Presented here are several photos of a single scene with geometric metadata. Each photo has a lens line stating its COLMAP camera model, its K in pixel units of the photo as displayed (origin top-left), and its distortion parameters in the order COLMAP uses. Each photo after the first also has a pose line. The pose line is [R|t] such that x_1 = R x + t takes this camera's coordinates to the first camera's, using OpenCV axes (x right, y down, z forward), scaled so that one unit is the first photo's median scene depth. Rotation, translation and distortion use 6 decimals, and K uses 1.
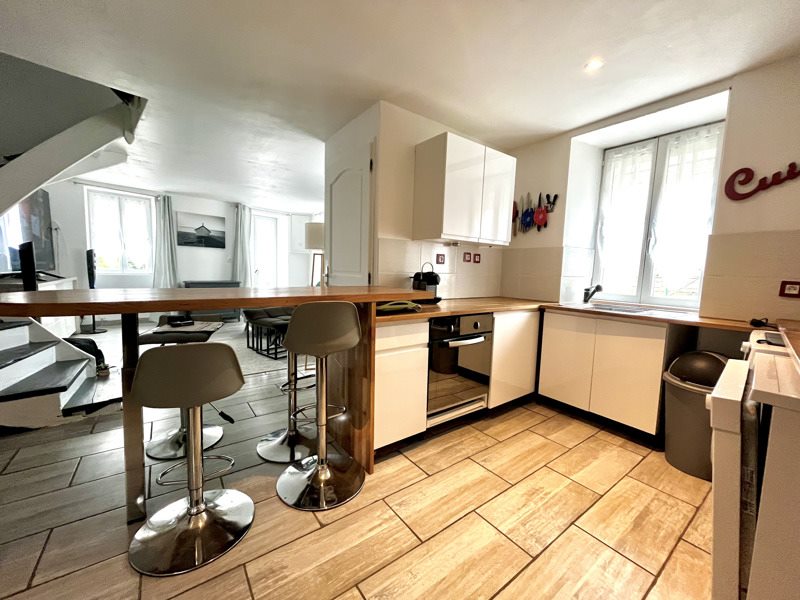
lens RADIAL K [[320.2, 0, 398.6], [0, 320.2, 300.5], [0, 0, 1]] dist [-0.007339, 0.000159]
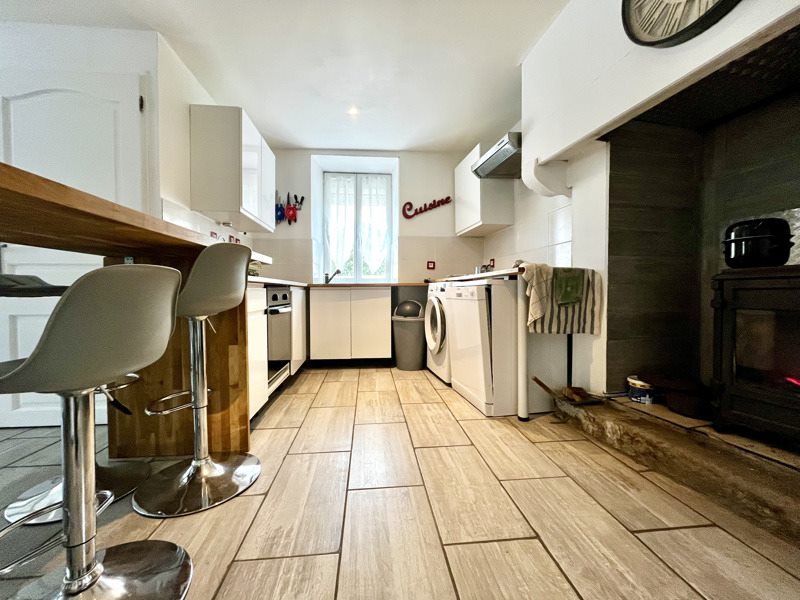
lens RADIAL K [[320.2, 0, 402.2], [0, 320.2, 298.8], [0, 0, 1]] dist [-0.007339, 0.000159]
pose [[0.502315, -0.048514, 0.863323, -0.462121], [0.102696, 0.994705, -0.003856, 0.121931], [-0.858565, 0.090597, 0.504637, 0.101308]]
